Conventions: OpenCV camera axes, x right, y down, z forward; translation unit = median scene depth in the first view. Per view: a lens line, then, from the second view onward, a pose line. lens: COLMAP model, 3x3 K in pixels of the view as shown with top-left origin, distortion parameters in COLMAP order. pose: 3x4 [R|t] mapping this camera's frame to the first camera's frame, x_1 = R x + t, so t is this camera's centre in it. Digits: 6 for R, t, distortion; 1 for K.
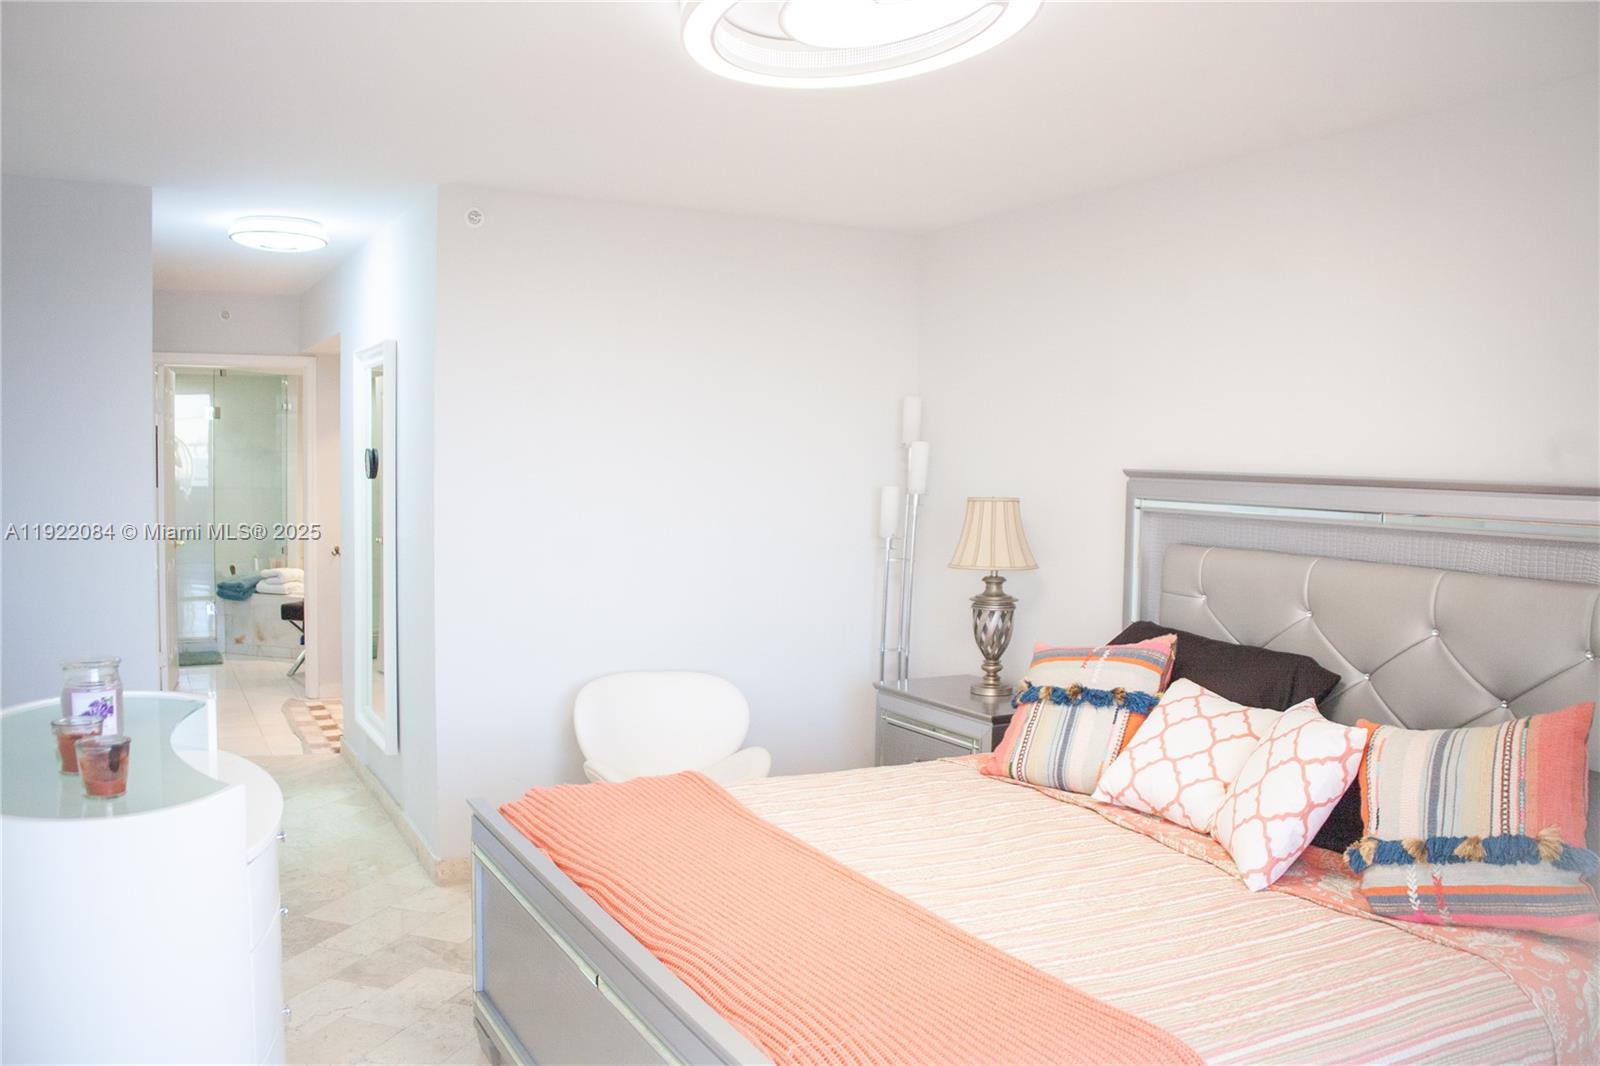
lens RADIAL K [[1352.6, 0, 800.0], [0, 1352.6, 533.0], [0, 0, 1]] dist [-0.150518, 0.130414]
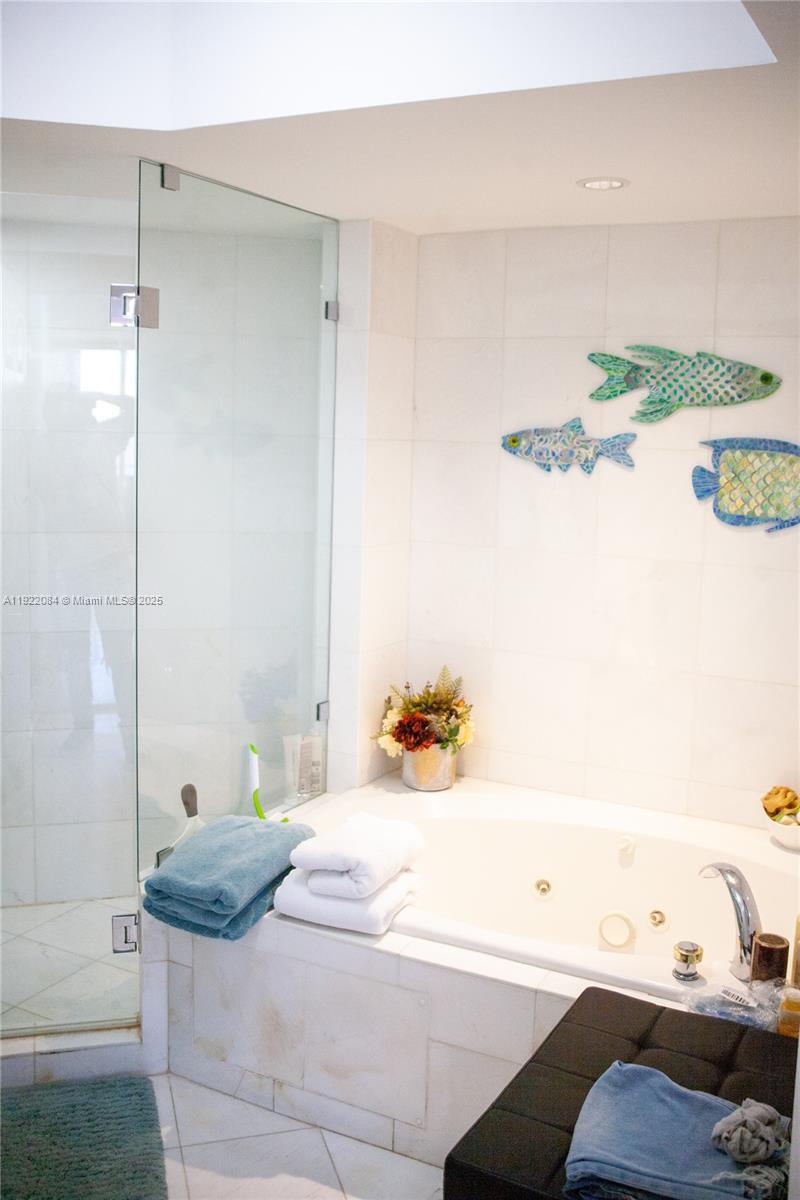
lens RADIAL K [[1137.9, 0, 400.1], [0, 1137.9, 557.2], [0, 0, 1]] dist [-0.094393, 0.208426]
pose [[0.984576, 0.032769, -0.171862, -0.340804], [-0.024852, 0.998537, 0.048020, -0.048250], [0.173184, -0.043008, 0.983950, 0.755888]]
